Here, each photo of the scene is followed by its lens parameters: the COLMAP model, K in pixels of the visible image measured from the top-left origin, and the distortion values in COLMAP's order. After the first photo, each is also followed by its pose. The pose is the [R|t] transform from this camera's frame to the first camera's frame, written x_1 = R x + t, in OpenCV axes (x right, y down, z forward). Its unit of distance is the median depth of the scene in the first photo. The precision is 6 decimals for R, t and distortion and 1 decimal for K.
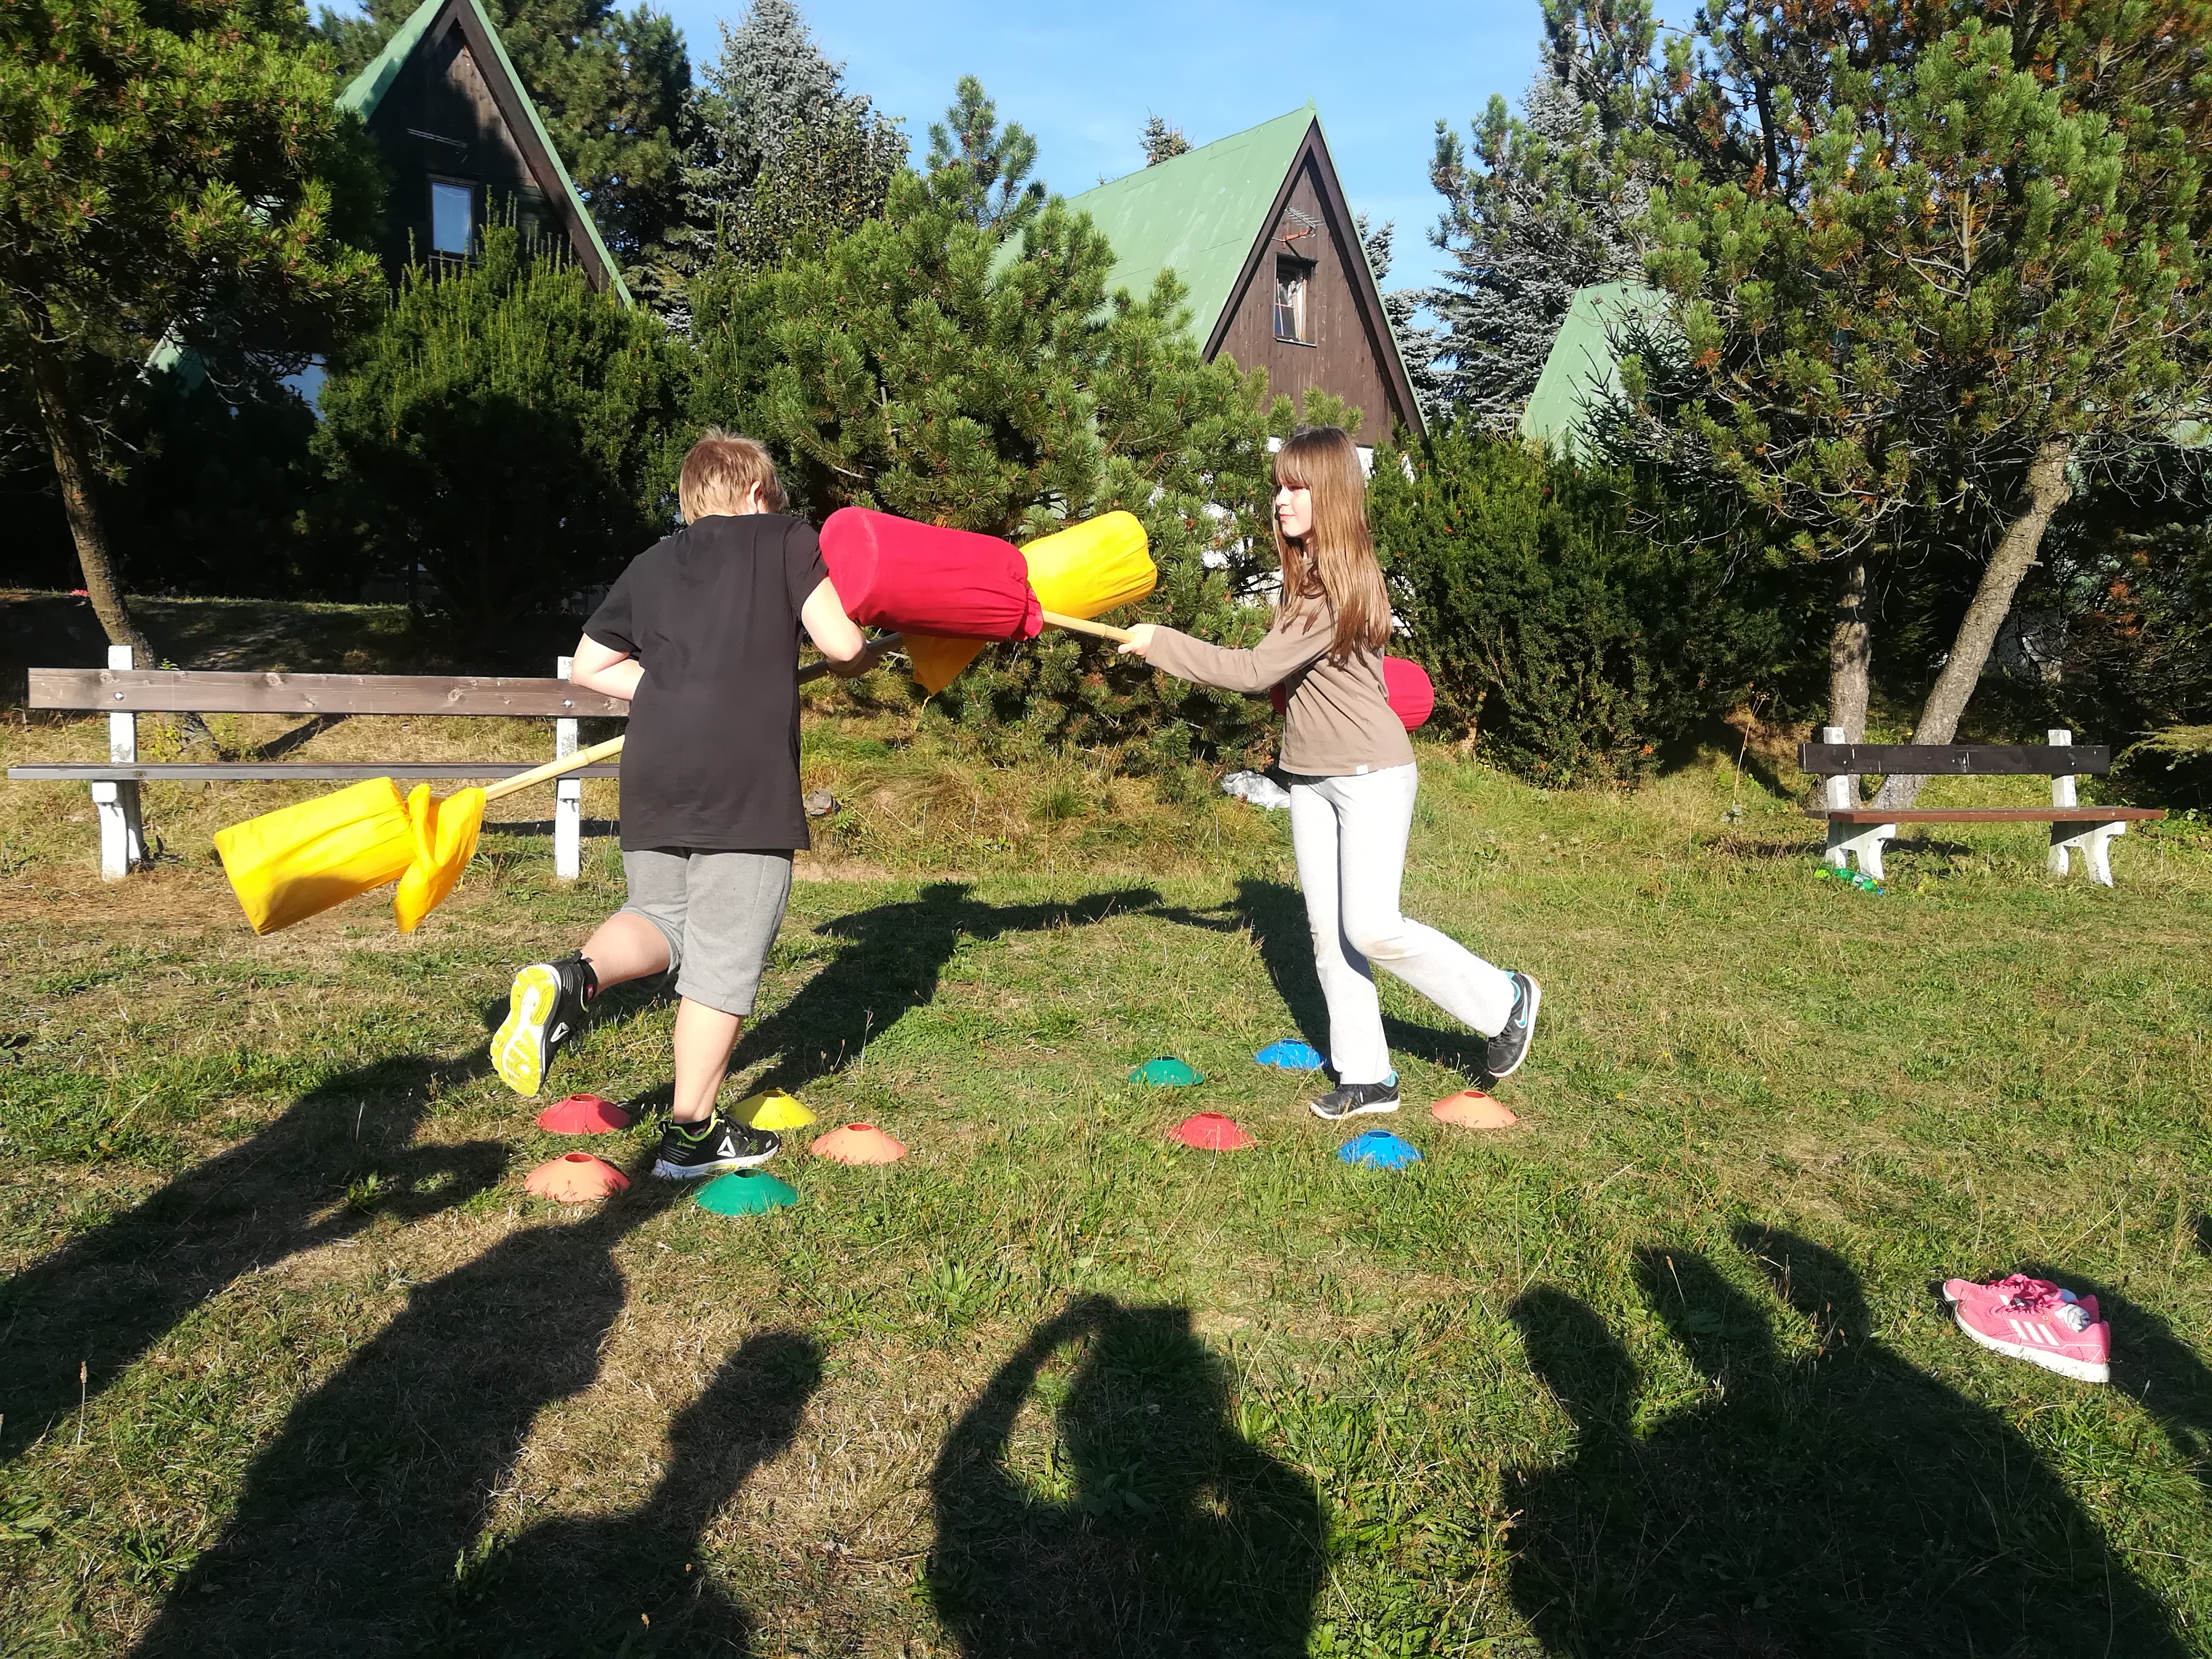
lens RADIAL K [[1730.0, 0, 1096.6], [0, 1730.0, 821.0], [0, 0, 1]] dist [0.052725, -0.070430]
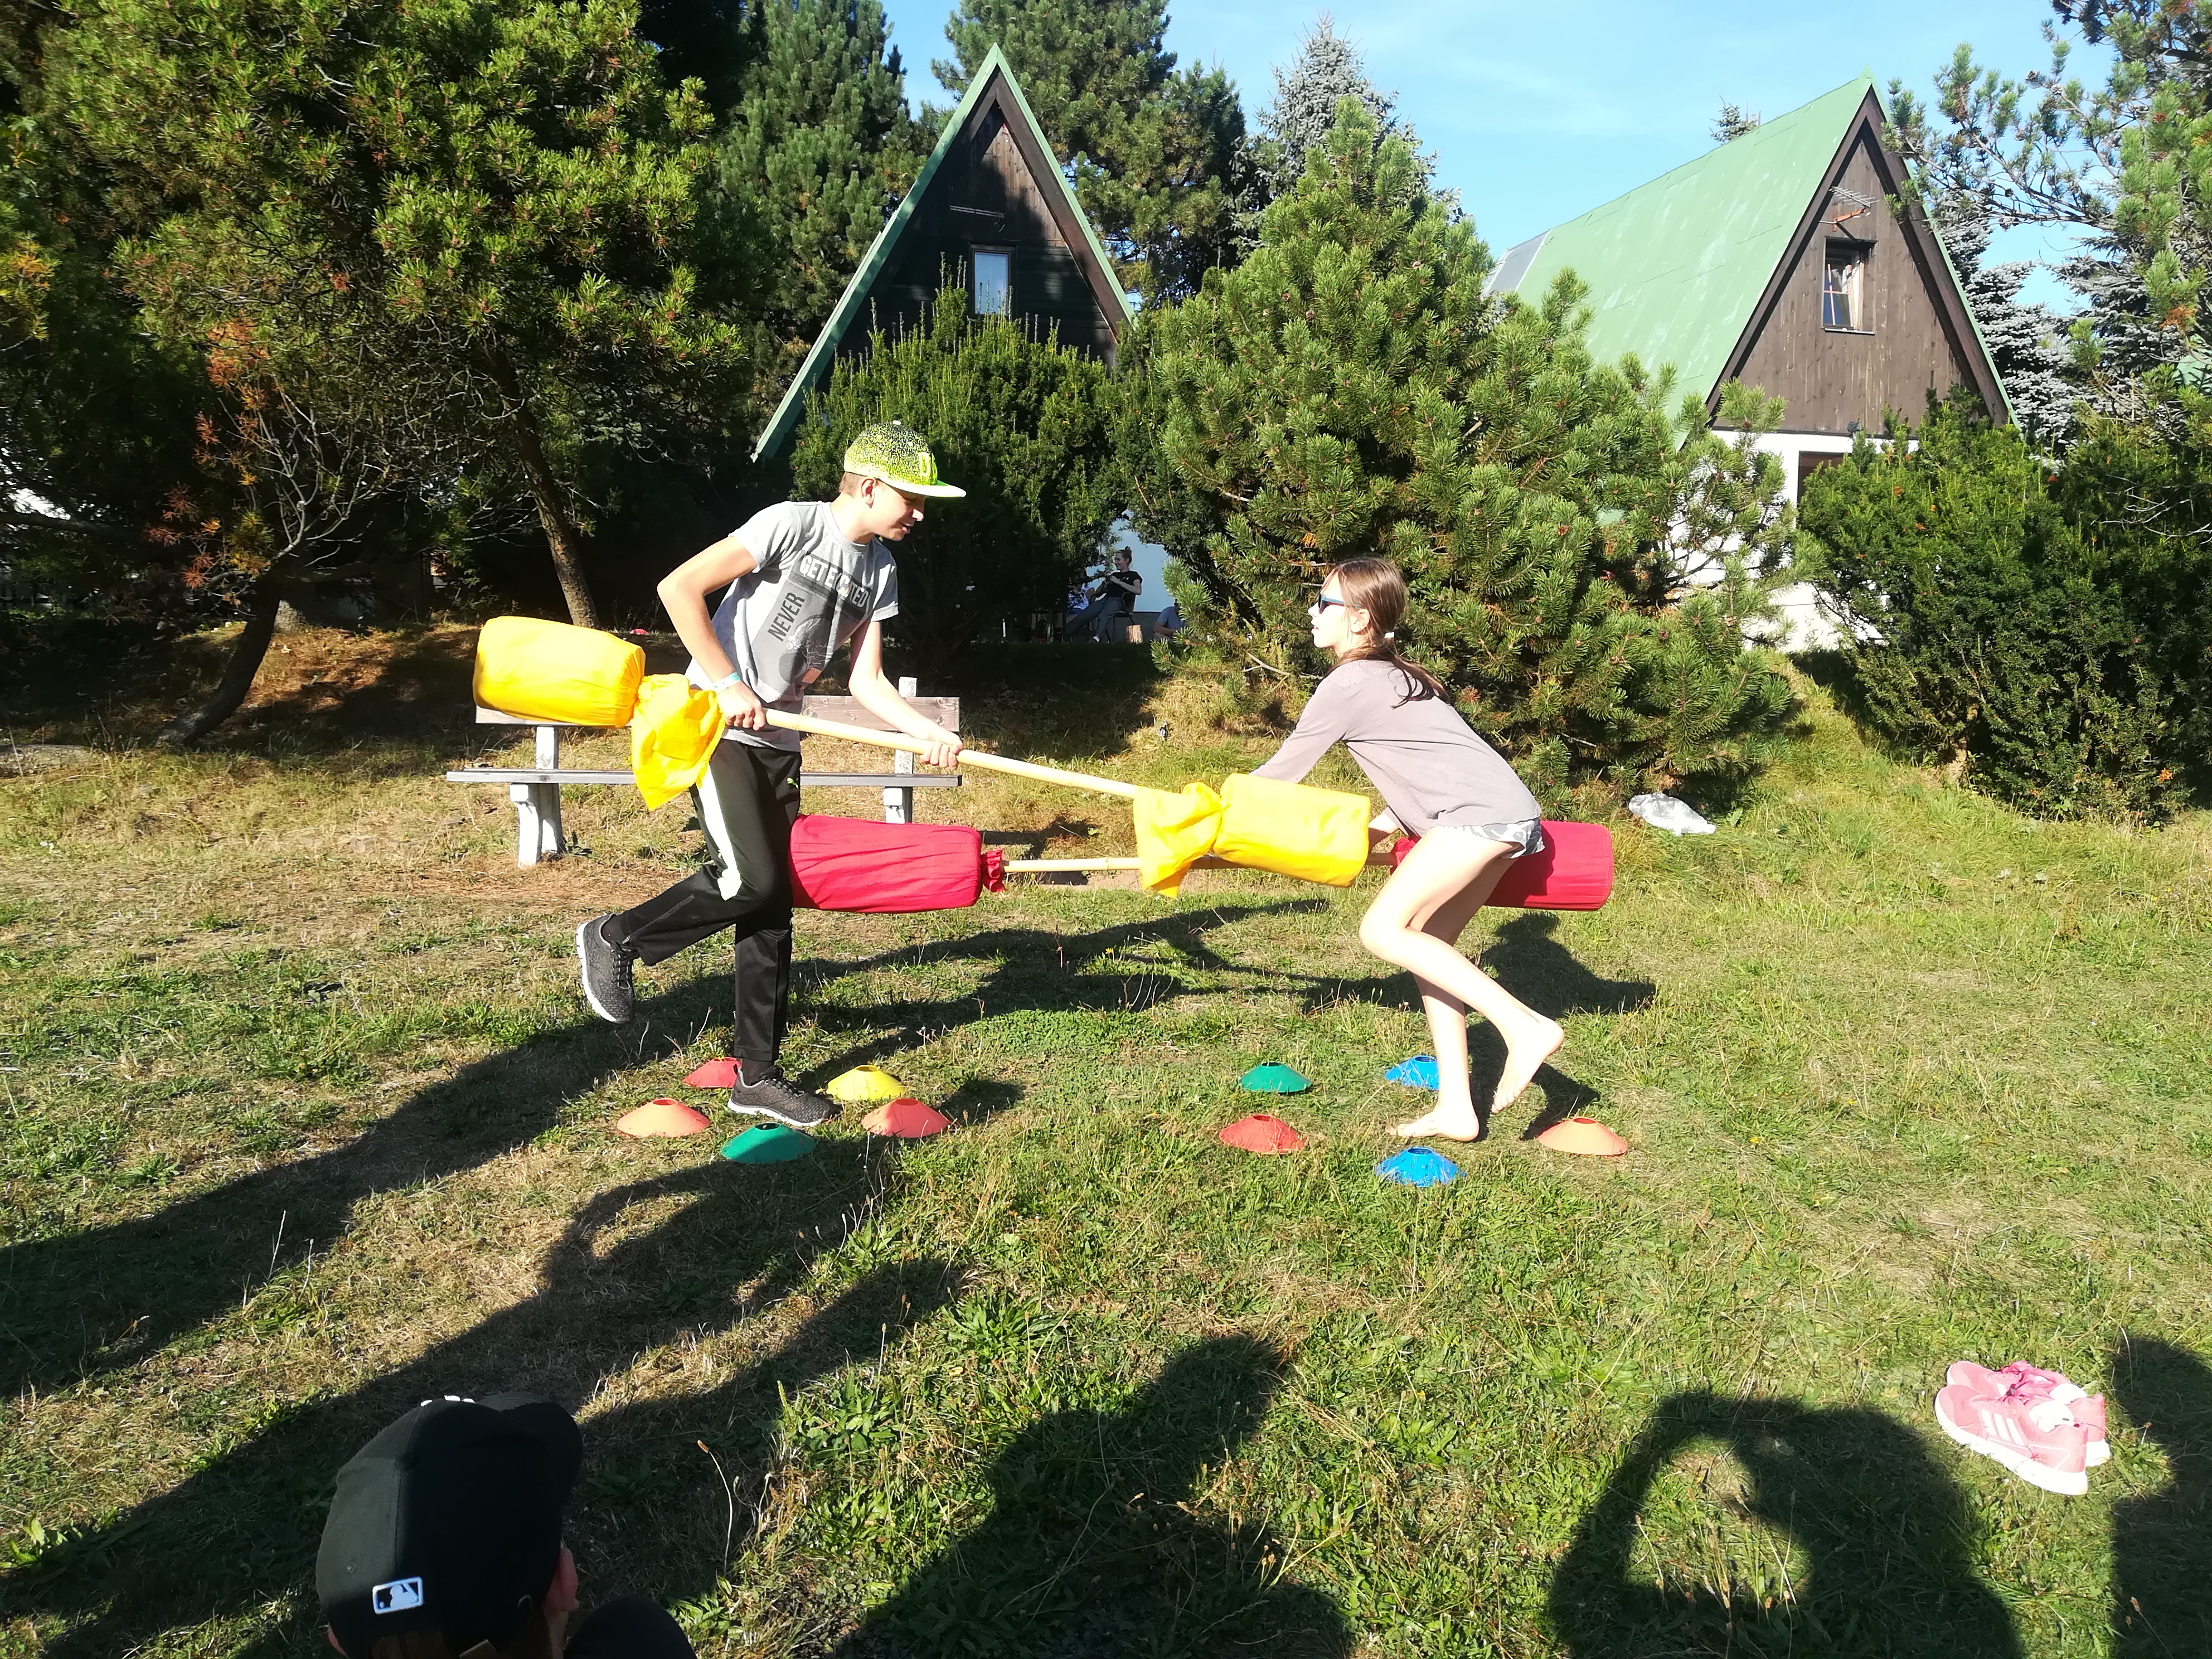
lens RADIAL K [[1728.9, 0, 1066.6], [0, 1728.9, 817.0], [0, 0, 1]] dist [0.045418, -0.063543]
pose [[0.938717, 0.016914, -0.344272, 0.103546], [-0.023134, 0.999635, -0.013967, 0.004243], [0.343910, 0.021076, 0.938766, 0.008839]]
